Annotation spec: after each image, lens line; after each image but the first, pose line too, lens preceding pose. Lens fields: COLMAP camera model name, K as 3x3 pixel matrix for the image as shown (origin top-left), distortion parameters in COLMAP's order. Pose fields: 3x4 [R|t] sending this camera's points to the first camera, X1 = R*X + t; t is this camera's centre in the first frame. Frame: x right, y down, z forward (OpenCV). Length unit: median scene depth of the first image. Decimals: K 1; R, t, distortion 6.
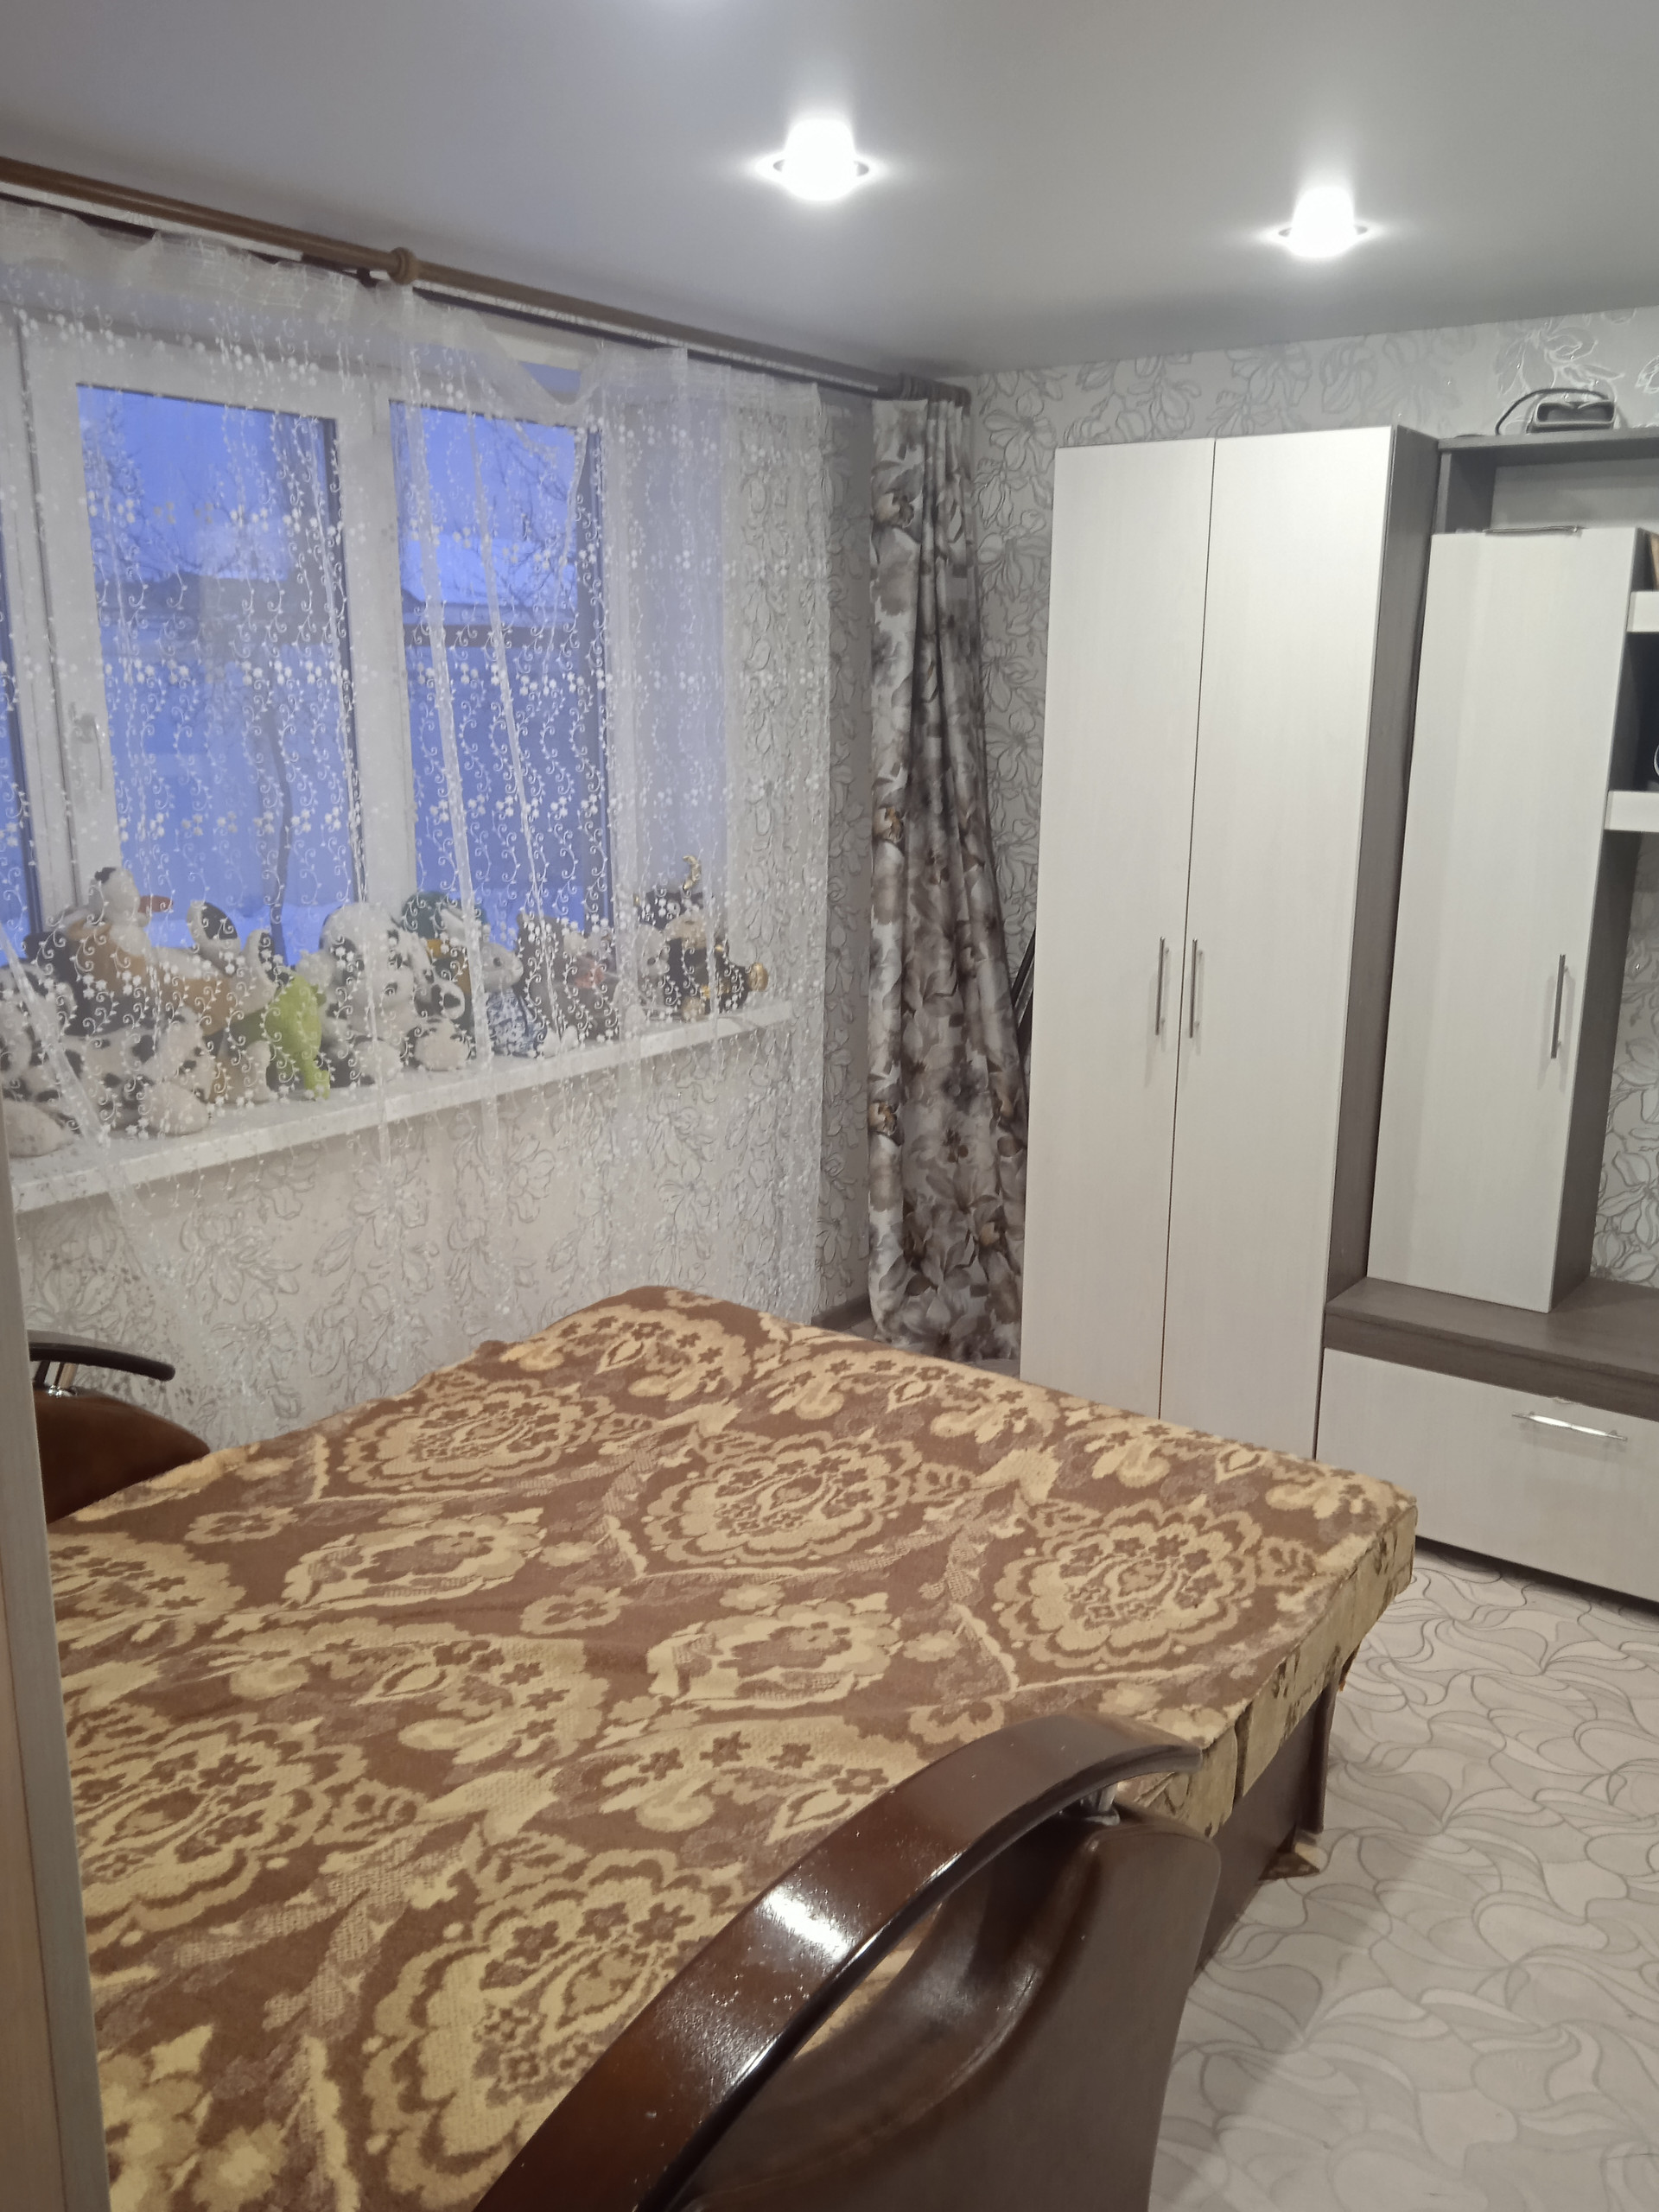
lens RADIAL K [[1814.6, 0, 785.3], [0, 1814.6, 1086.5], [0, 0, 1]] dist [0.017431, -0.009141]
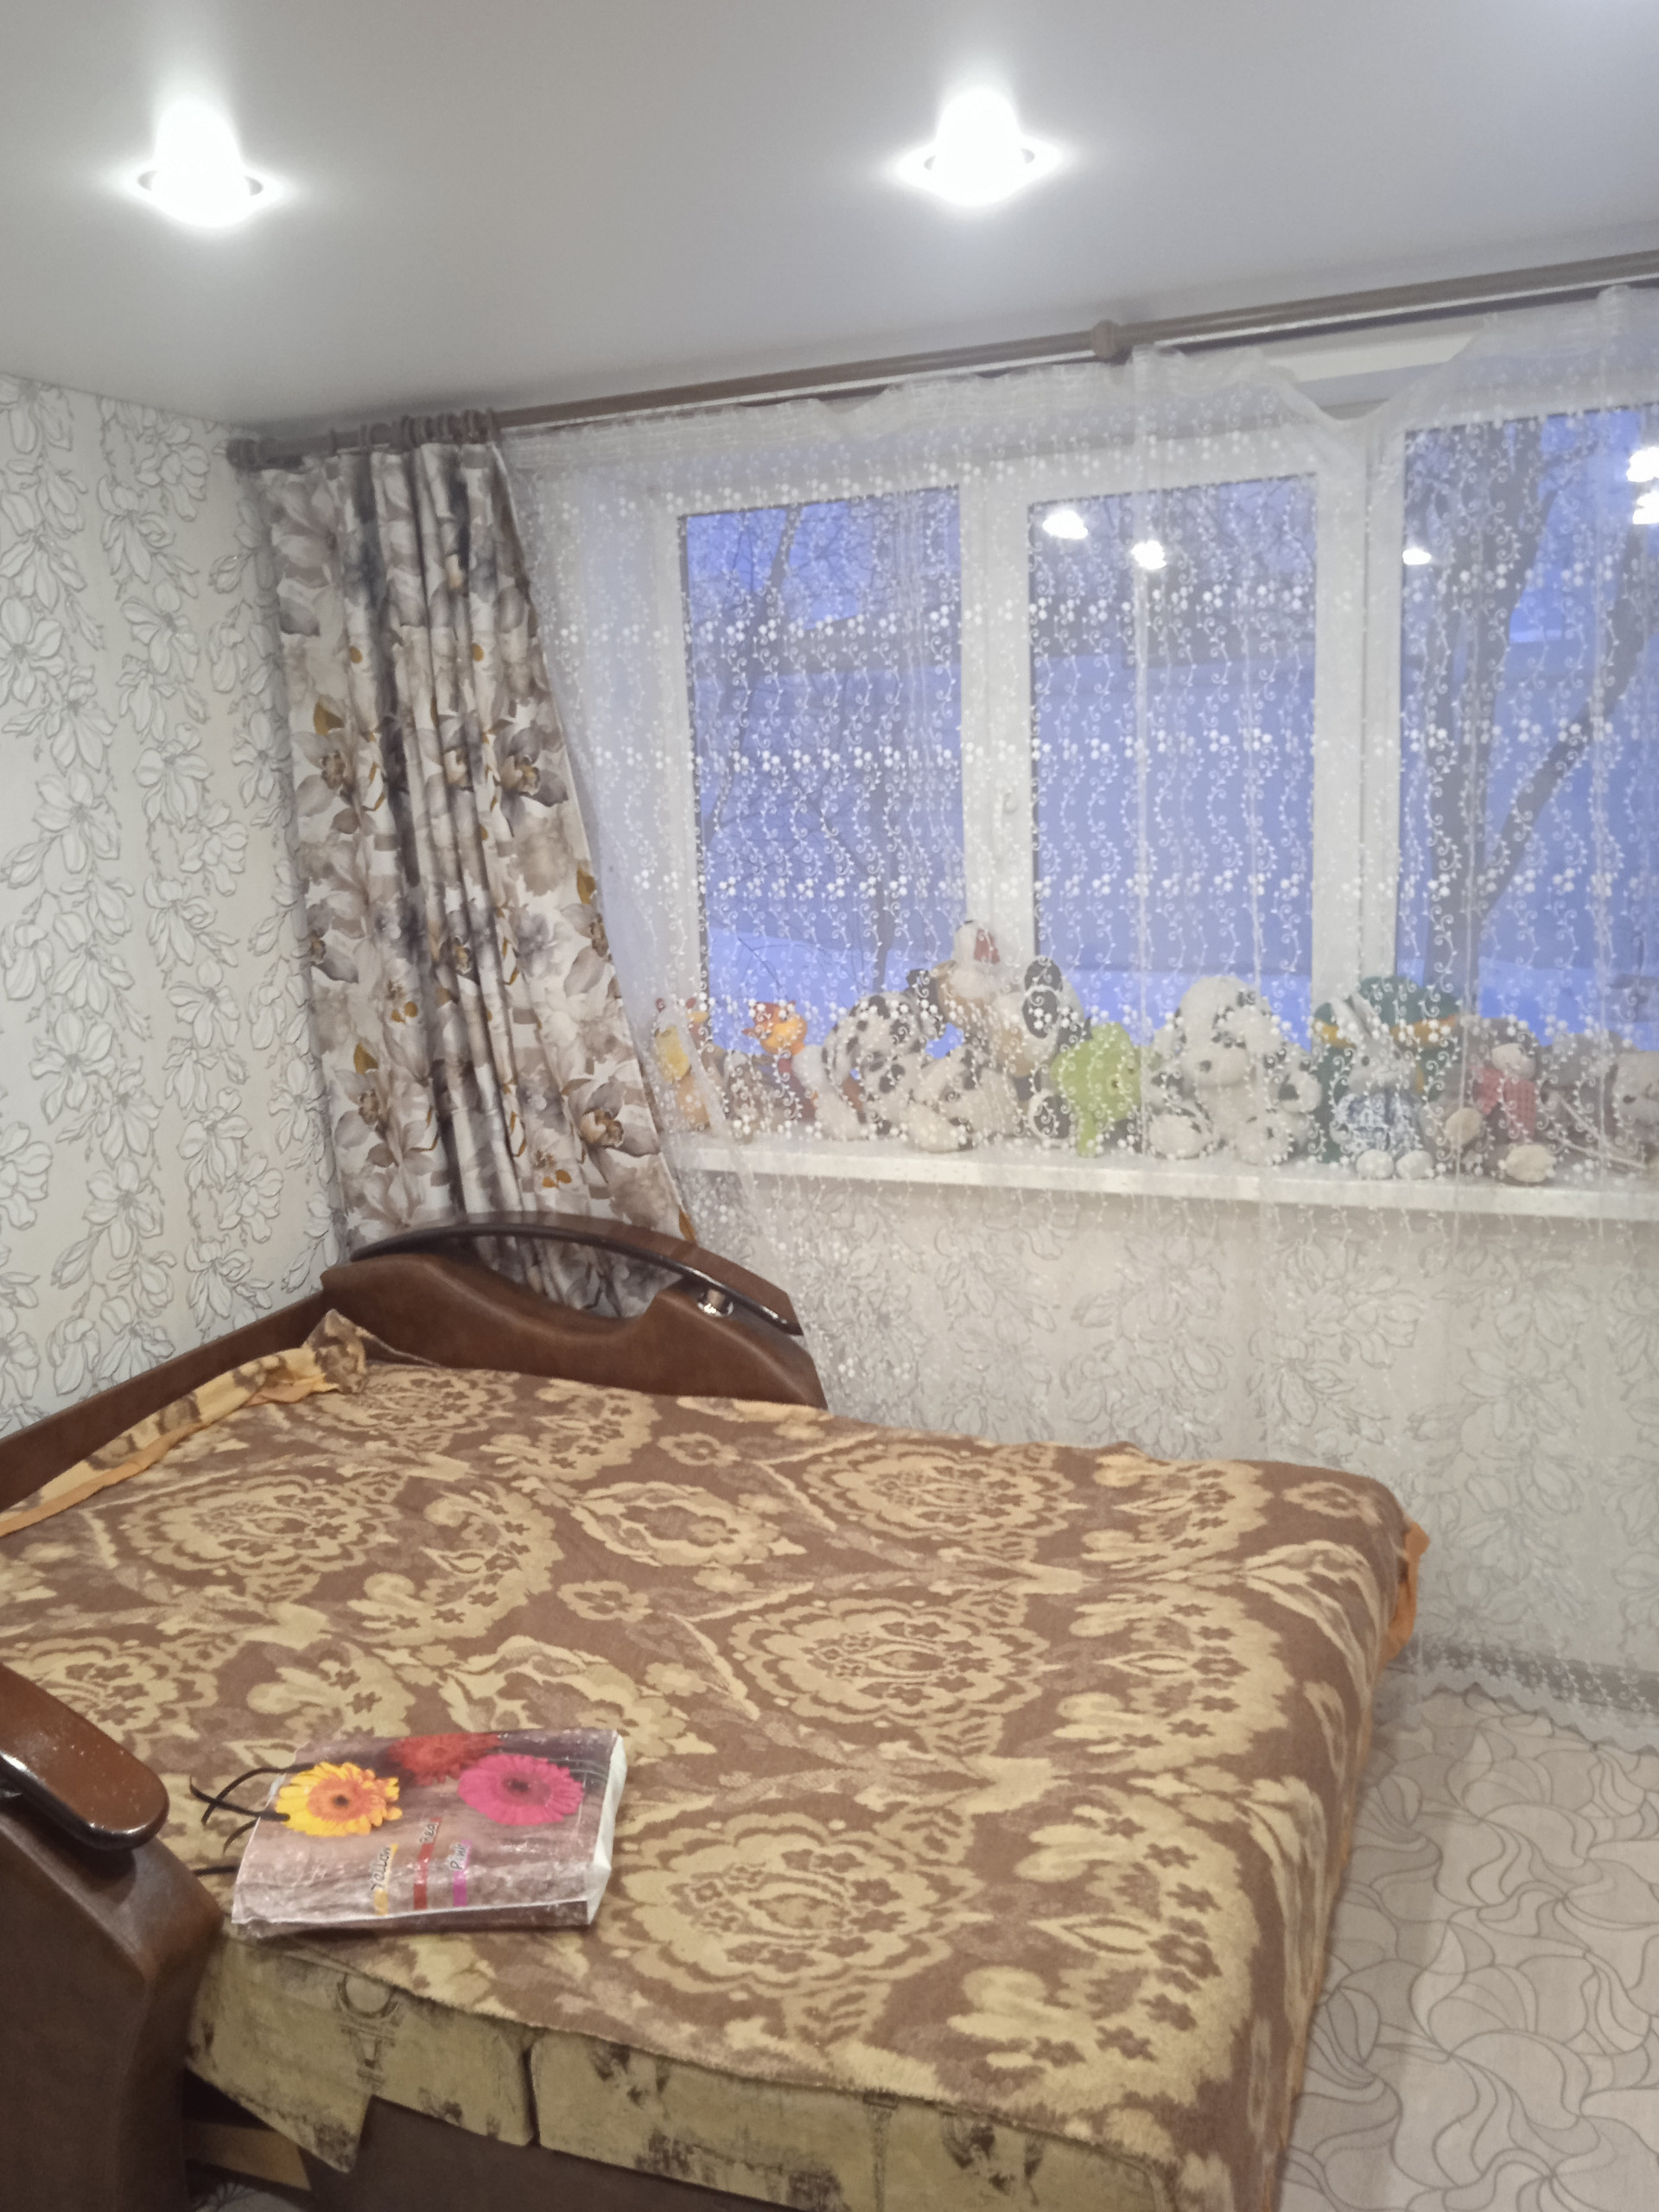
lens RADIAL K [[1780.6, 0, 805.2], [0, 1780.6, 1096.4], [0, 0, 1]] dist [0.048875, -0.051106]
pose [[0.245218, 0.170338, -0.954386, 0.777700], [-0.179519, 0.975397, 0.127963, -0.147895], [0.952702, 0.139952, 0.269764, 0.676116]]
